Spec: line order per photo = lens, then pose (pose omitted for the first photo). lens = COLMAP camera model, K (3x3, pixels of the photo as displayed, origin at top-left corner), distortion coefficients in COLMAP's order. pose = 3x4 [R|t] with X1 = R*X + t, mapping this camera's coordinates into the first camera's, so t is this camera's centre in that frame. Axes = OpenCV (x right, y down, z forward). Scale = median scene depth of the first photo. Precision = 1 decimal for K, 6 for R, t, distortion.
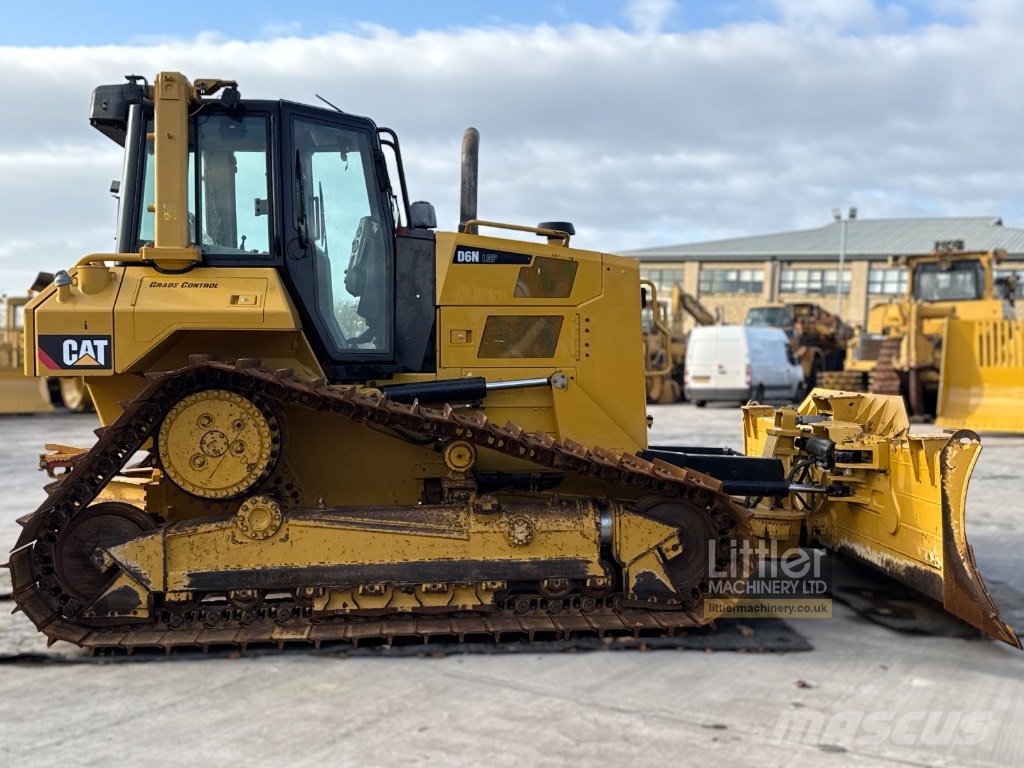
lens RADIAL K [[1130.8, 0, 517.0], [0, 1130.8, 384.1], [0, 0, 1]] dist [0.210651, -0.470266]
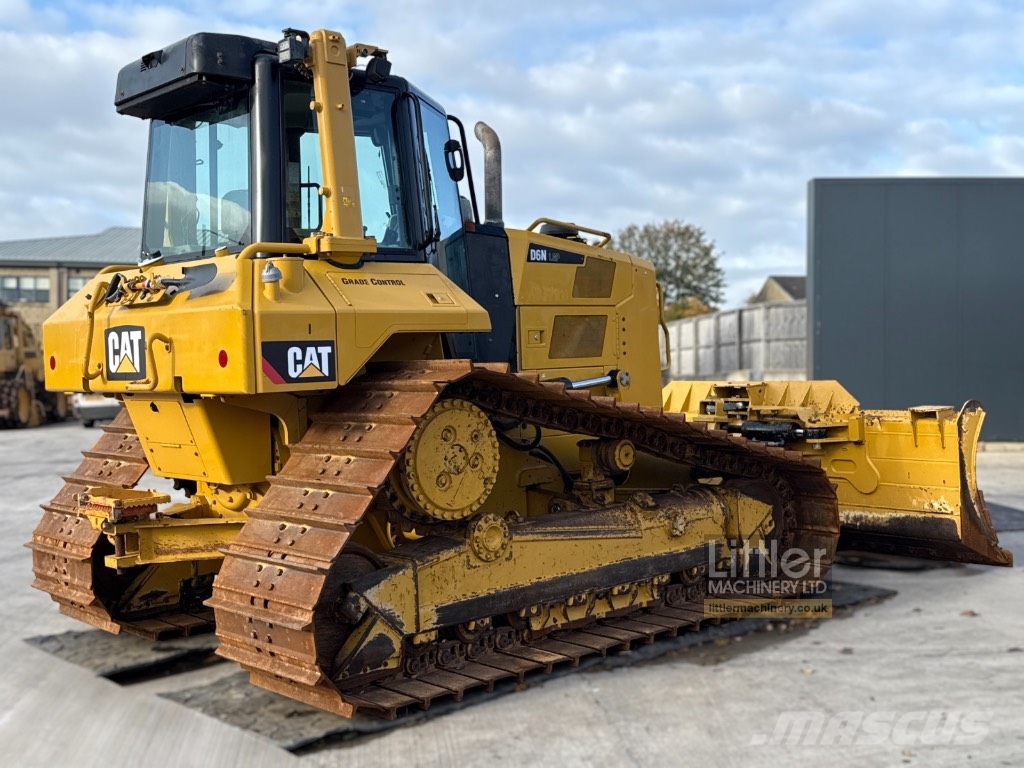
lens RADIAL K [[1176.0, 0, 495.7], [0, 1176.0, 385.7], [0, 0, 1]] dist [0.208716, -0.446292]
pose [[0.803511, -0.042058, 0.593802, -0.762719], [0.048888, 0.998794, 0.004590, -0.007648], [-0.593279, 0.025341, 0.804598, 0.233740]]
